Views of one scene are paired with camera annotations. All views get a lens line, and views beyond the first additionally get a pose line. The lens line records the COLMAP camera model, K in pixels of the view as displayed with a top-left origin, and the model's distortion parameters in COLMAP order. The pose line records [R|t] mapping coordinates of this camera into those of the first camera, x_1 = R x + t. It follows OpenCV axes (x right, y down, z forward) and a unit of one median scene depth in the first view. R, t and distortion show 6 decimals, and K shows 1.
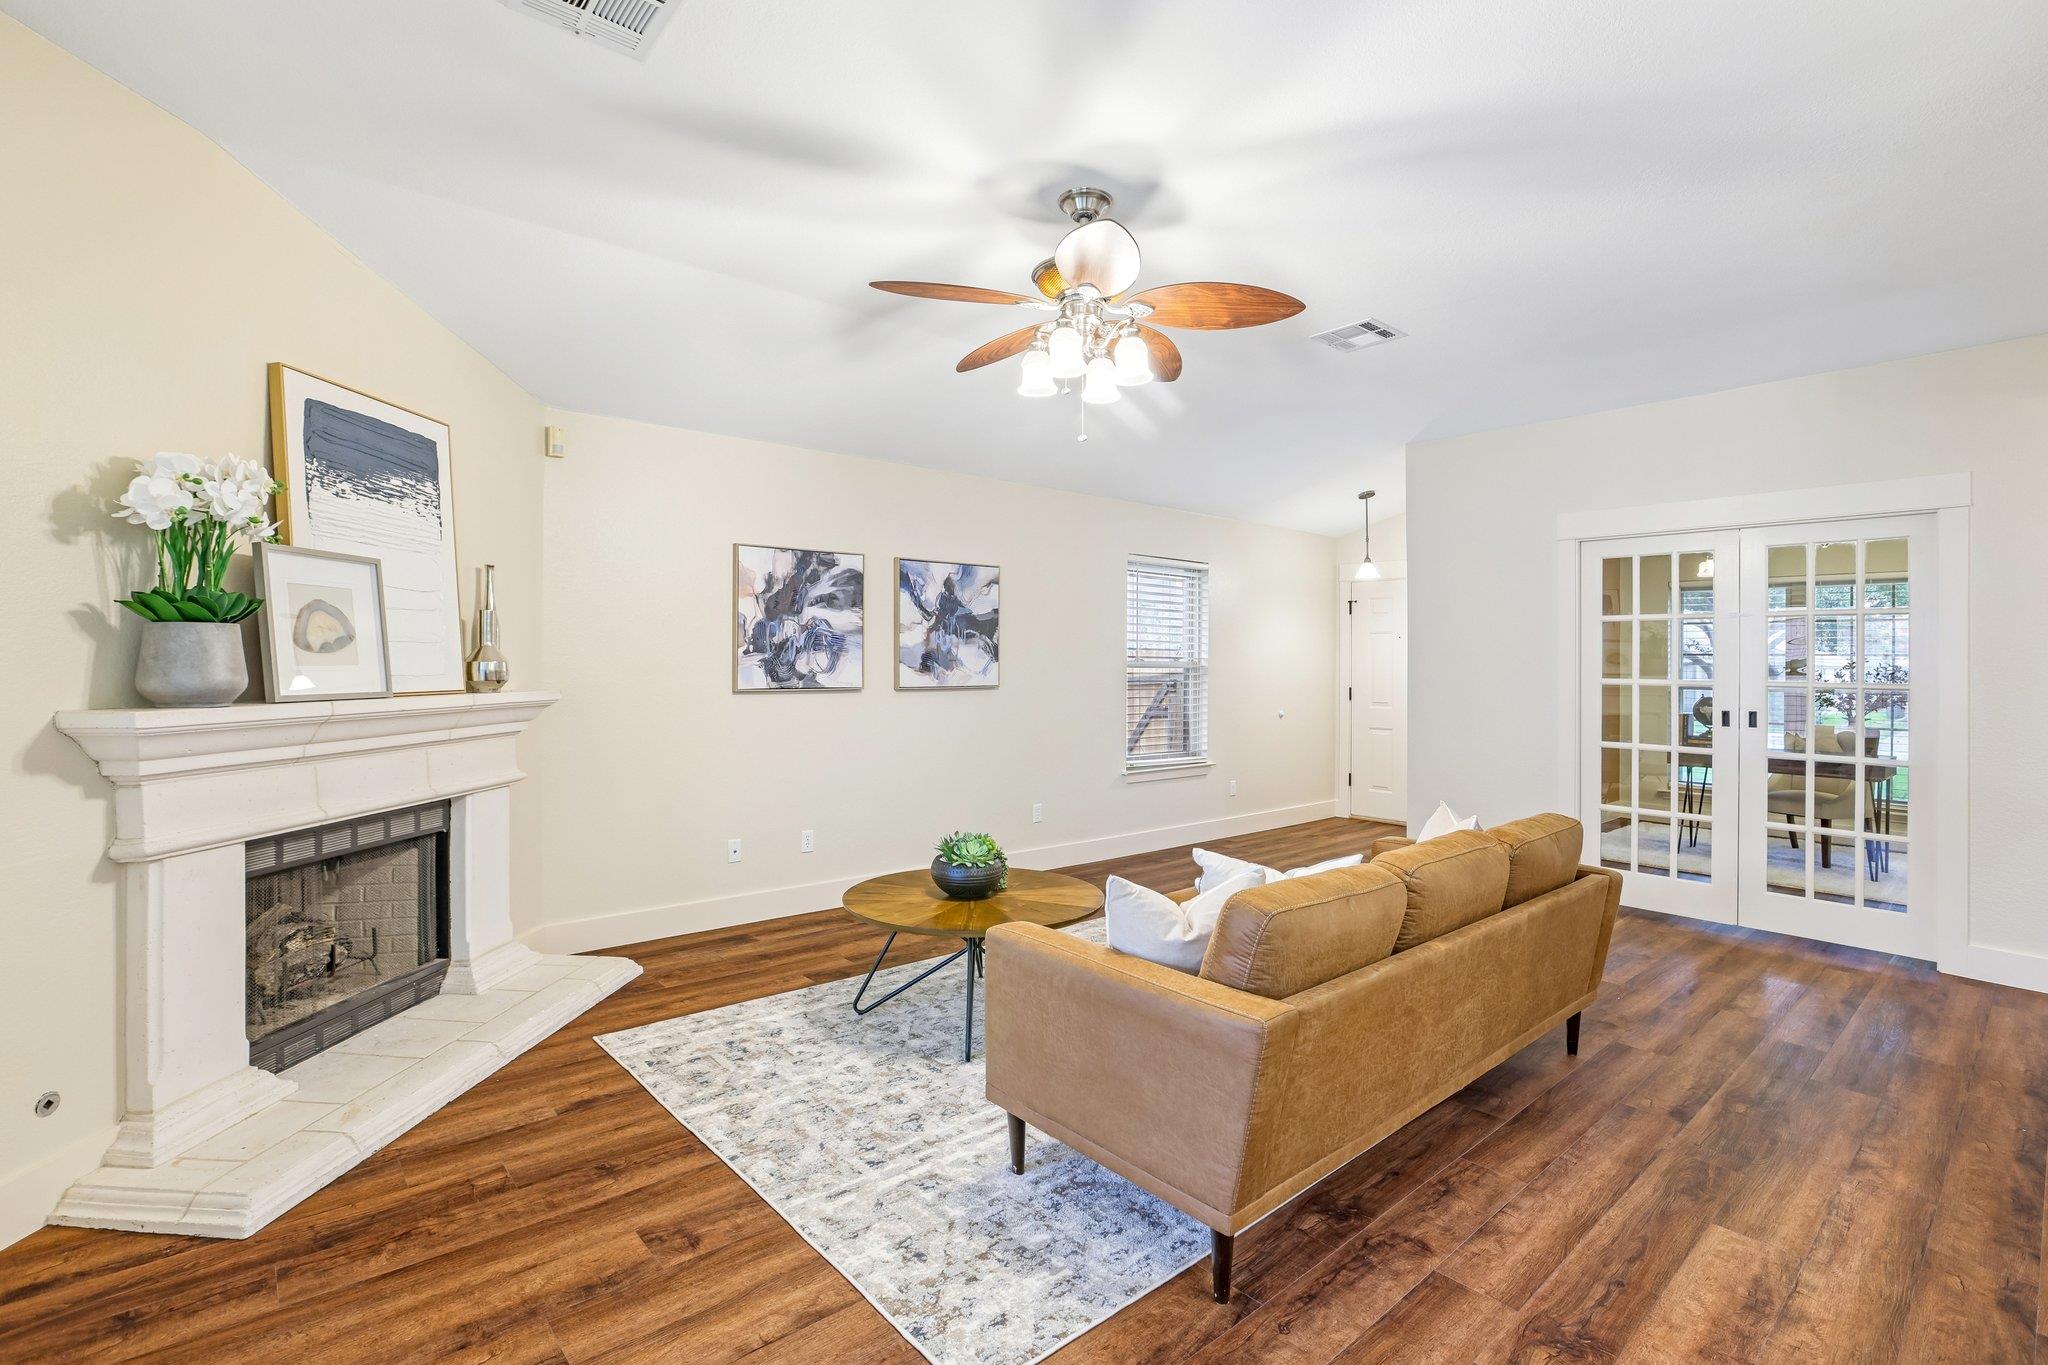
lens RADIAL K [[952.5, 0, 976.6], [0, 952.5, 663.7], [0, 0, 1]] dist [-0.049489, -0.000166]
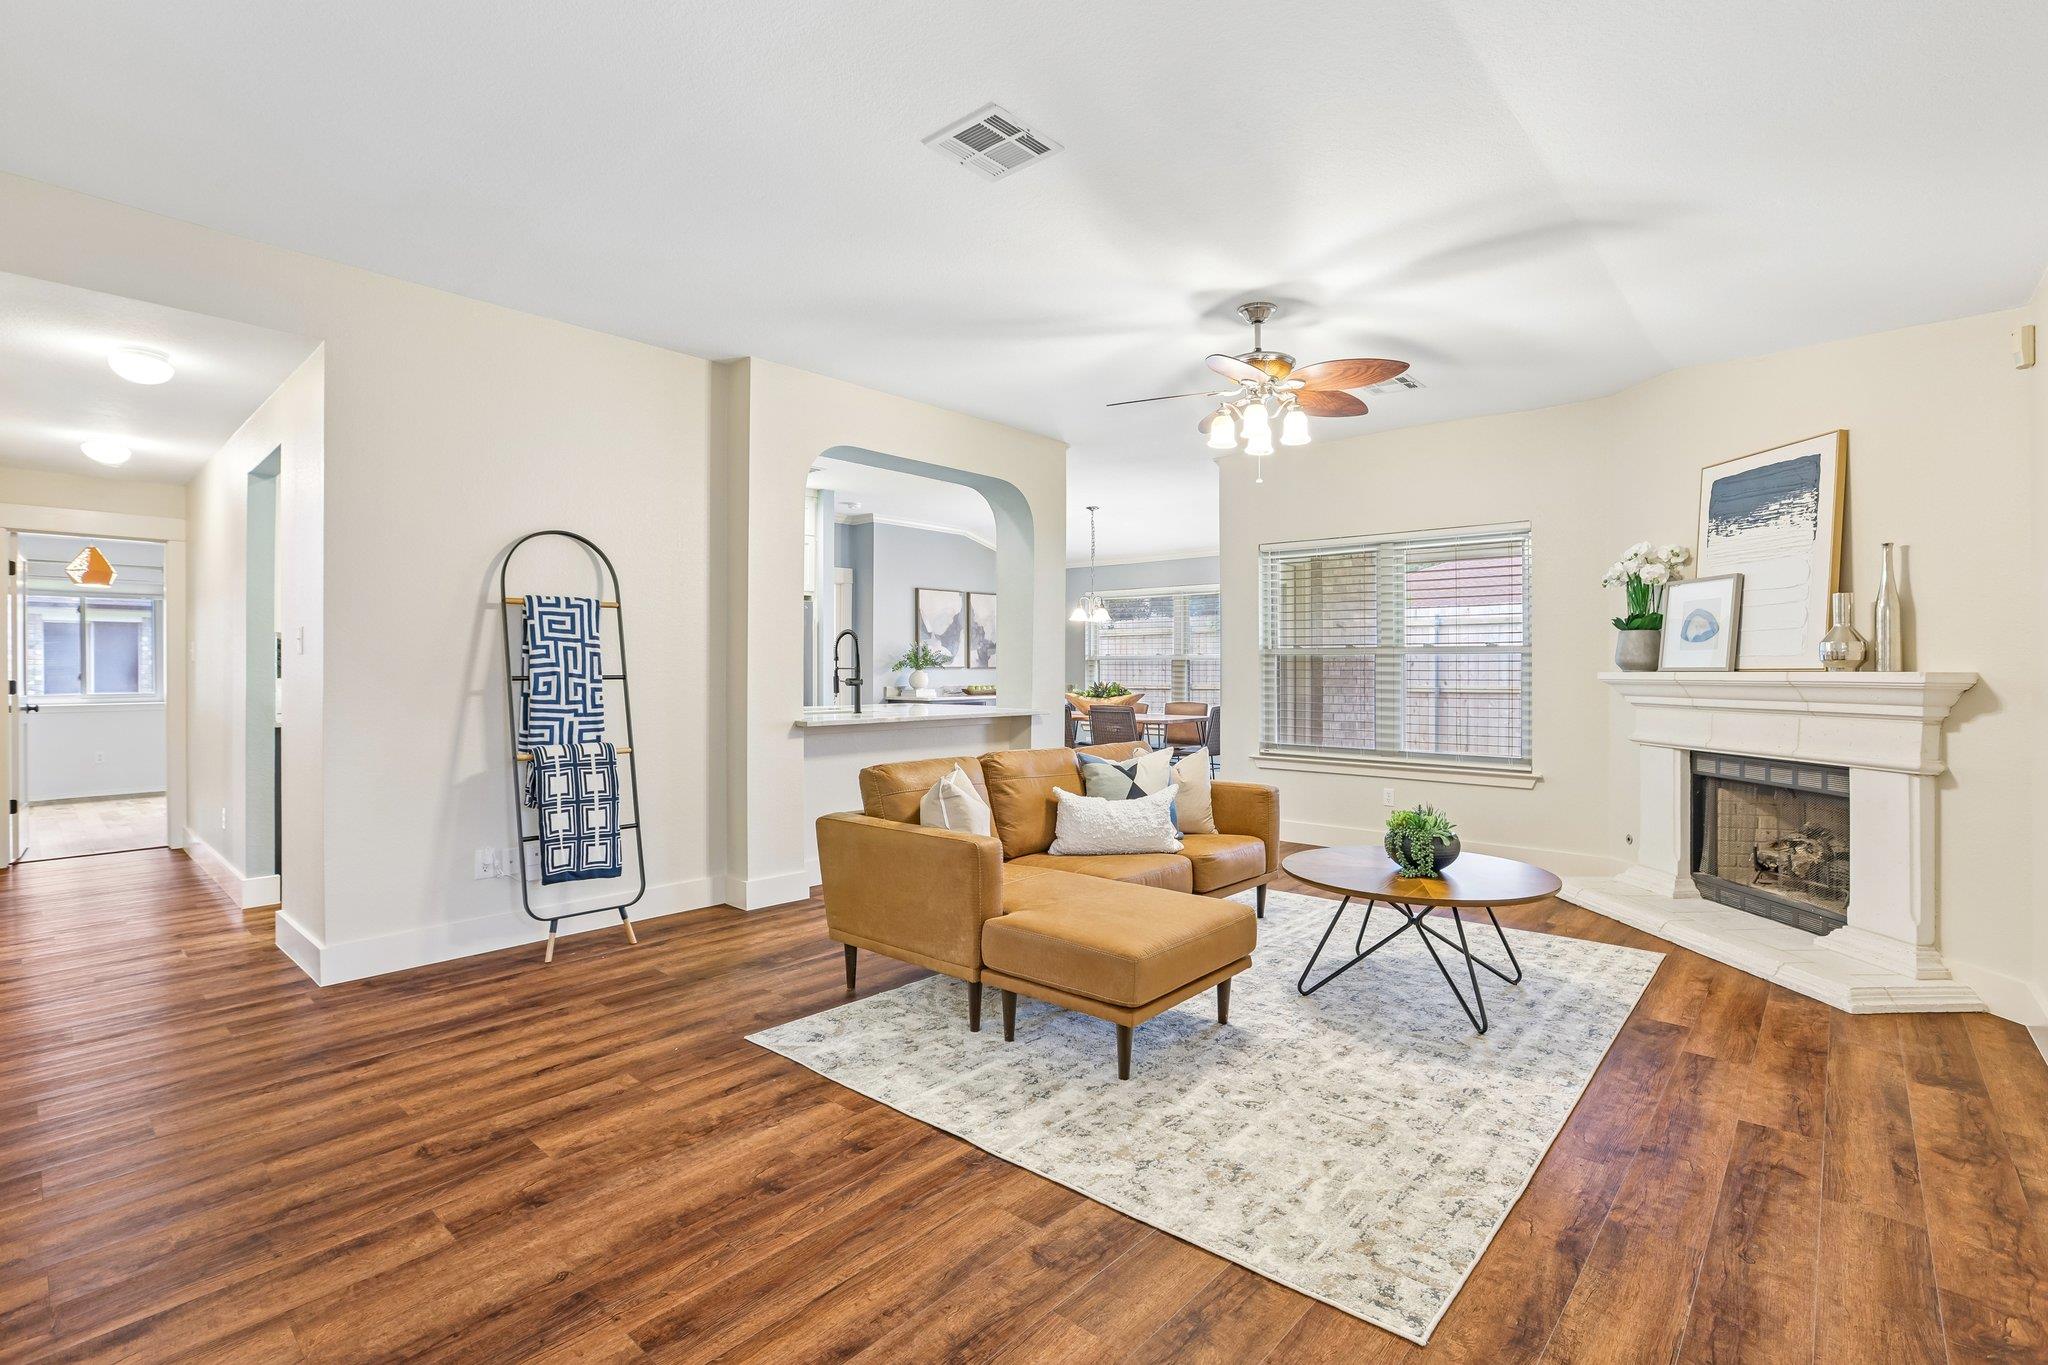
lens RADIAL K [[931.7, 0, 1014.4], [0, 931.7, 672.9], [0, 0, 1]] dist [-0.000379, -0.000019]
pose [[-0.986759, -0.009037, -0.161940, 0.451467], [-0.009418, 0.999954, 0.001585, 0.031901], [0.161918, 0.003090, -0.986799, 1.508161]]
